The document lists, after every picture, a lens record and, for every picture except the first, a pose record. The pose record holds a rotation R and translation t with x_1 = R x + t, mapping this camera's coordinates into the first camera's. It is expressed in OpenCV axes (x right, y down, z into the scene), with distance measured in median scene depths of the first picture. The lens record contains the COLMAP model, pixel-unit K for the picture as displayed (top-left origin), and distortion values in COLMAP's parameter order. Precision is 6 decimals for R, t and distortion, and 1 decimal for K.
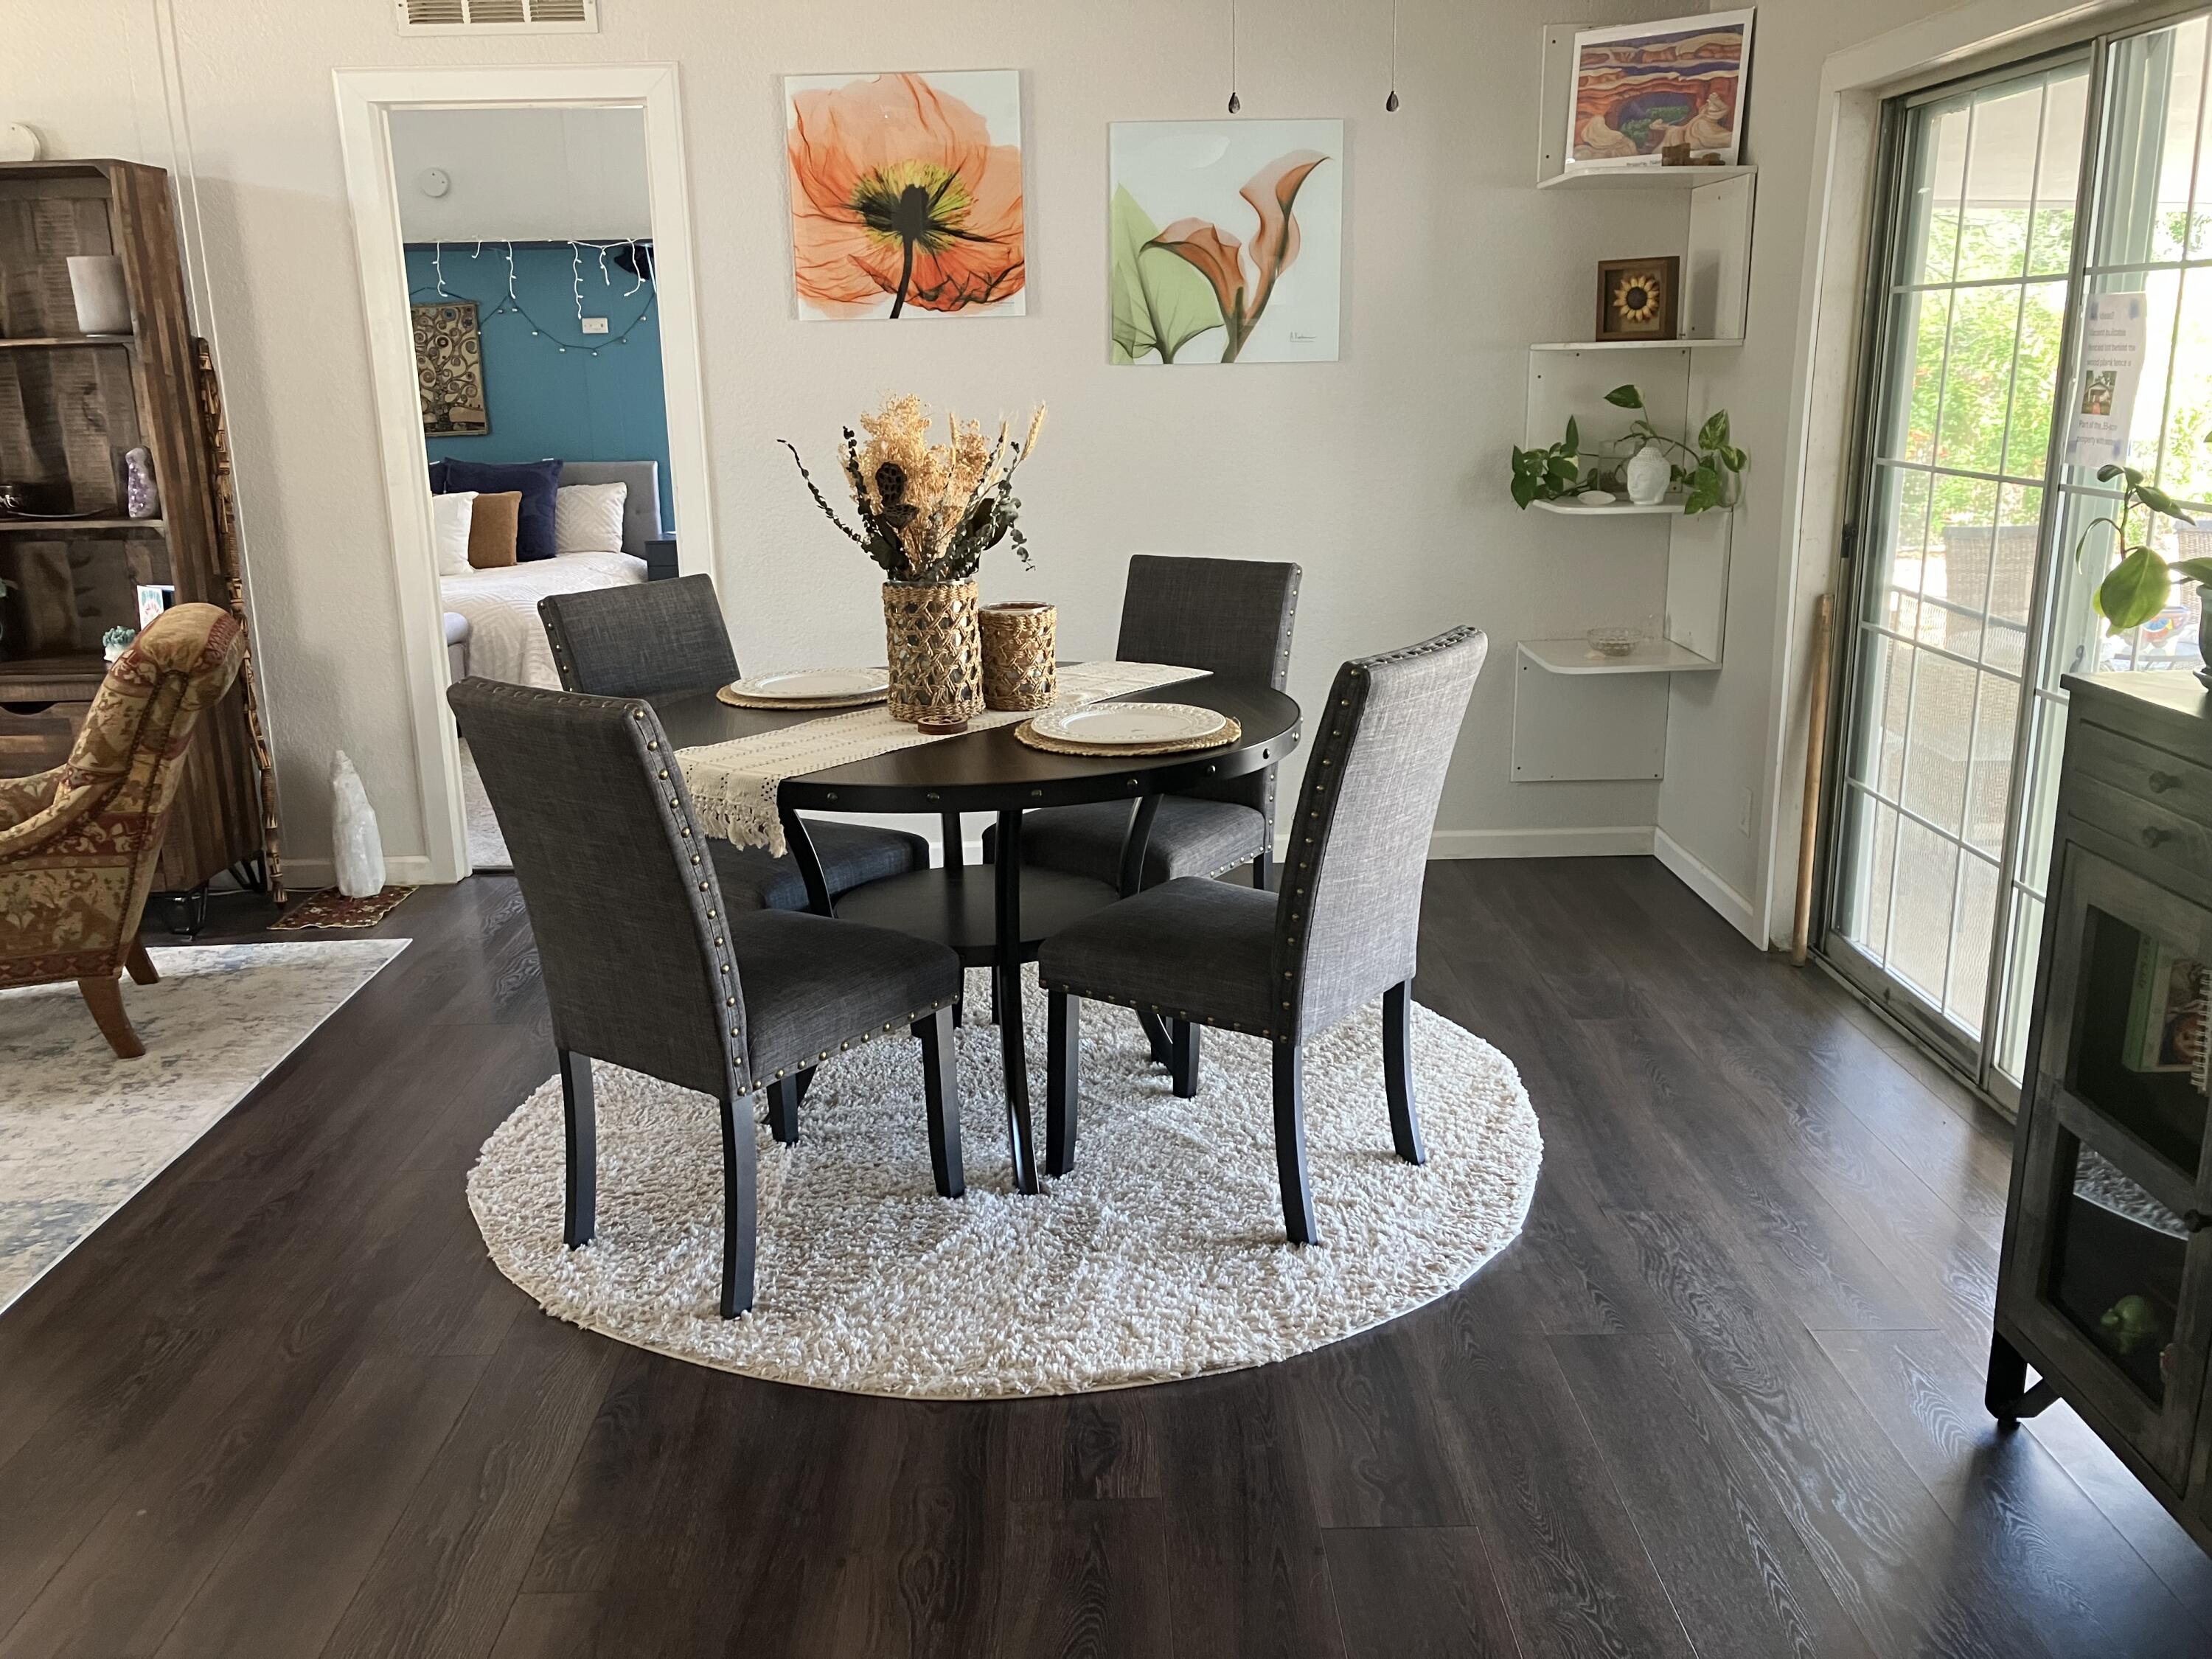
lens RADIAL K [[1814.1, 0, 1097.2], [0, 1814.1, 842.6], [0, 0, 1]] dist [0.004358, 0.001177]
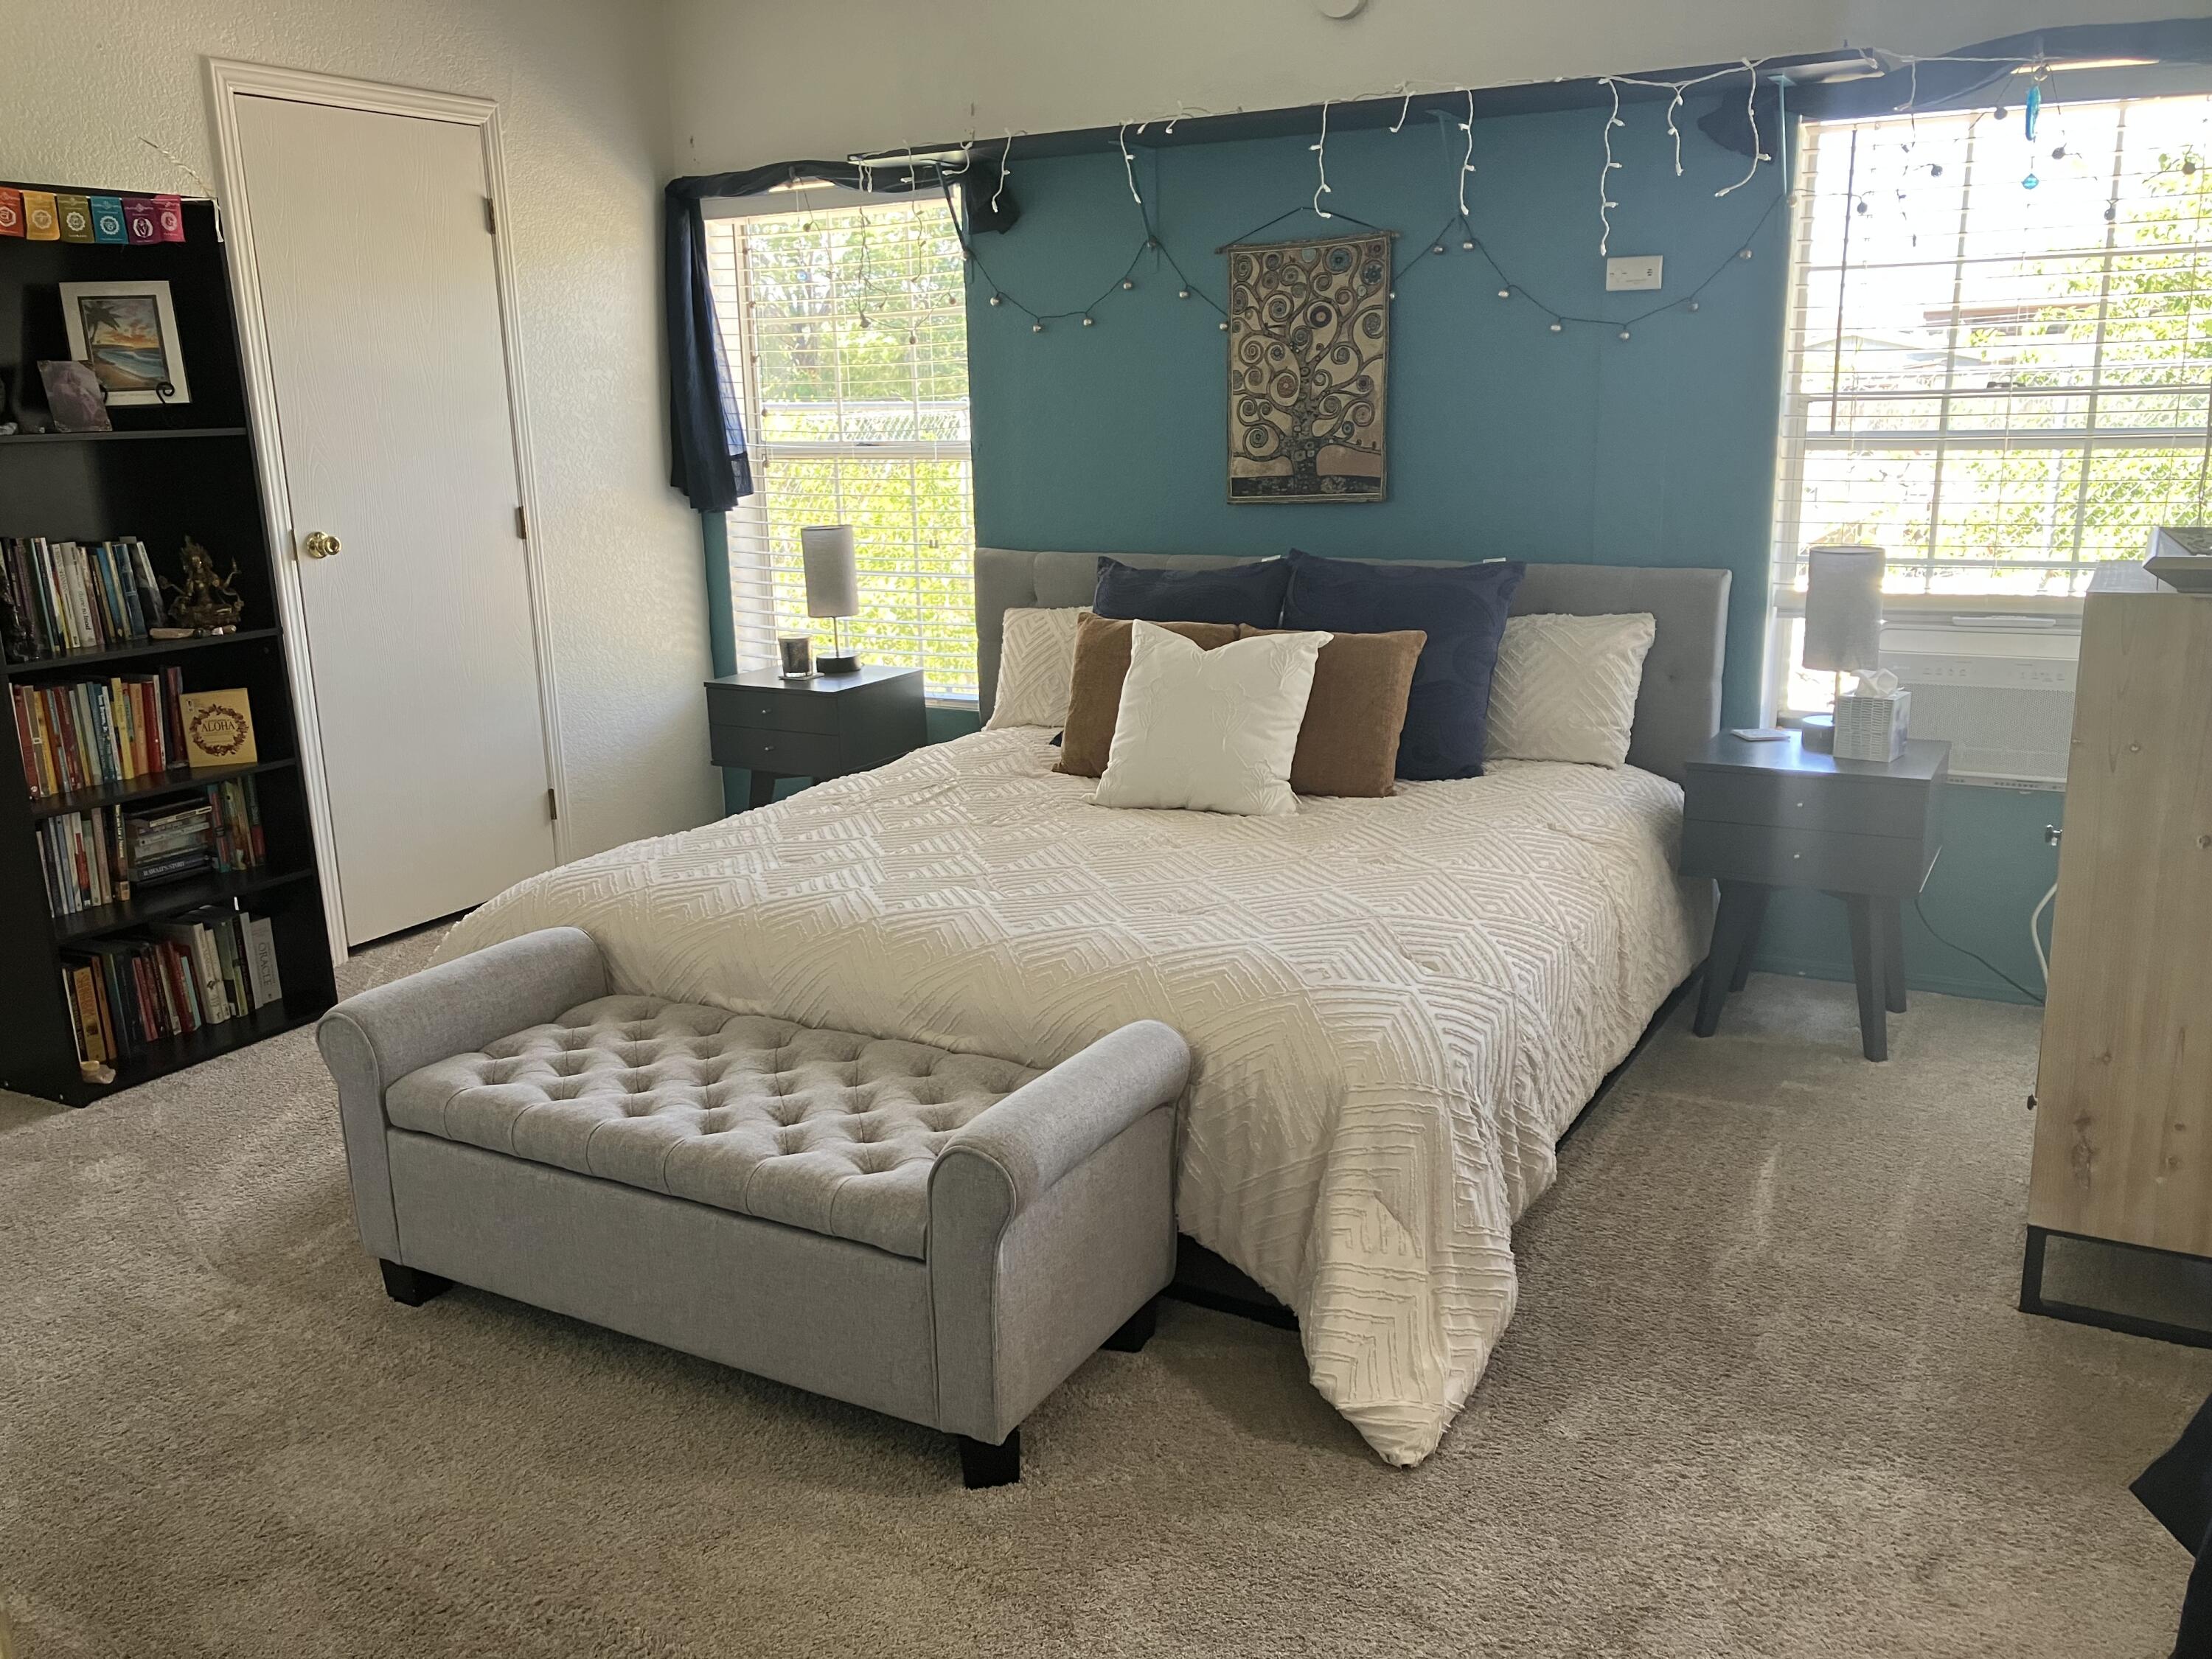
lens RADIAL K [[1814.1, 0, 1093.2], [0, 1814.1, 826.9], [0, 0, 1]] dist [0.004358, 0.001177]
pose [[0.865333, 0.119574, -0.486725, -0.156584], [-0.127391, 0.991704, 0.017149, -0.138477], [0.484737, 0.047165, 0.873387, 0.546316]]
